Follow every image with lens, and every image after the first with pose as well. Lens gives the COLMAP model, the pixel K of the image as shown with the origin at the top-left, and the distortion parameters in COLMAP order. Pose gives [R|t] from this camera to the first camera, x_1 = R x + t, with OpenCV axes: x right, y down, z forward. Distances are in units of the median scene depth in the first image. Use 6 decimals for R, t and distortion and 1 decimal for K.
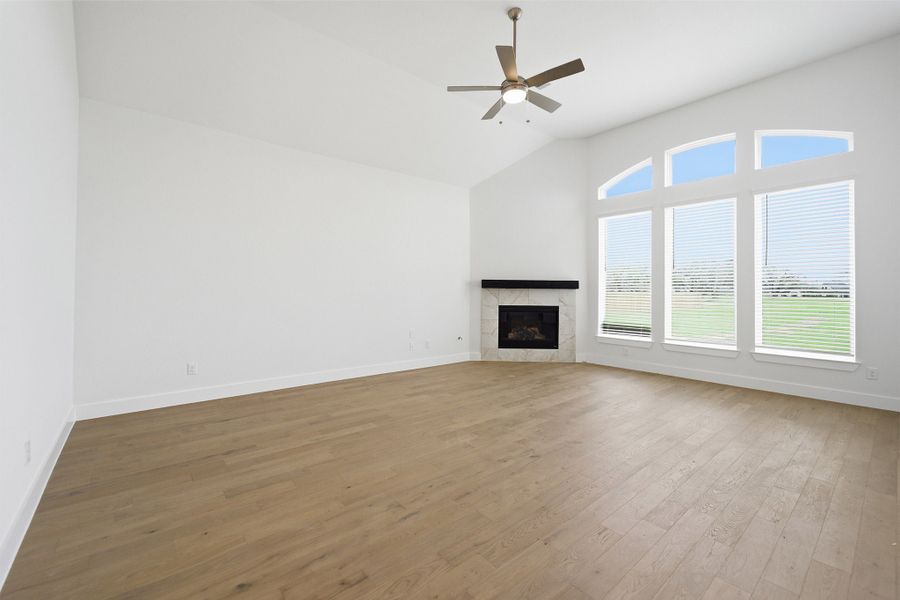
lens RADIAL K [[366.3, 0, 468.3], [0, 366.3, 282.0], [0, 0, 1]] dist [0.002454, 0.001359]
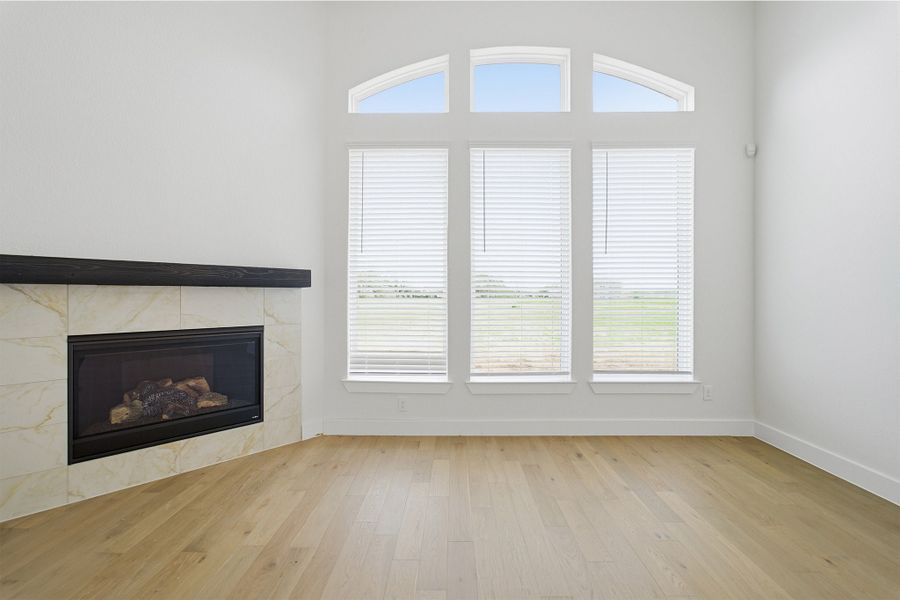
lens RADIAL K [[366.3, 0, 451.4], [0, 366.3, 301.7], [0, 0, 1]] dist [0.002454, 0.001359]
pose [[0.666743, -0.019606, 0.745029, 0.070520], [-0.021394, 0.998739, 0.045428, 0.011986], [-0.744980, -0.046228, 0.665483, 0.556348]]
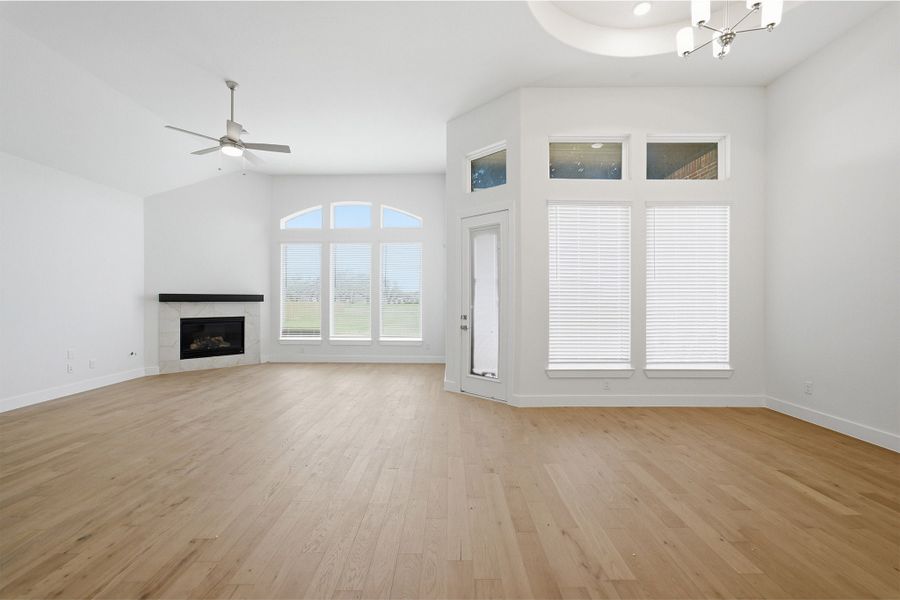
lens RADIAL K [[366.3, 0, 444.4], [0, 366.3, 303.5], [0, 0, 1]] dist [0.002454, 0.001359]
pose [[0.662202, -0.014673, 0.749182, -0.205498], [-0.017918, 0.999212, 0.035408, -0.027673], [-0.749111, -0.036871, 0.661418, -0.235397]]
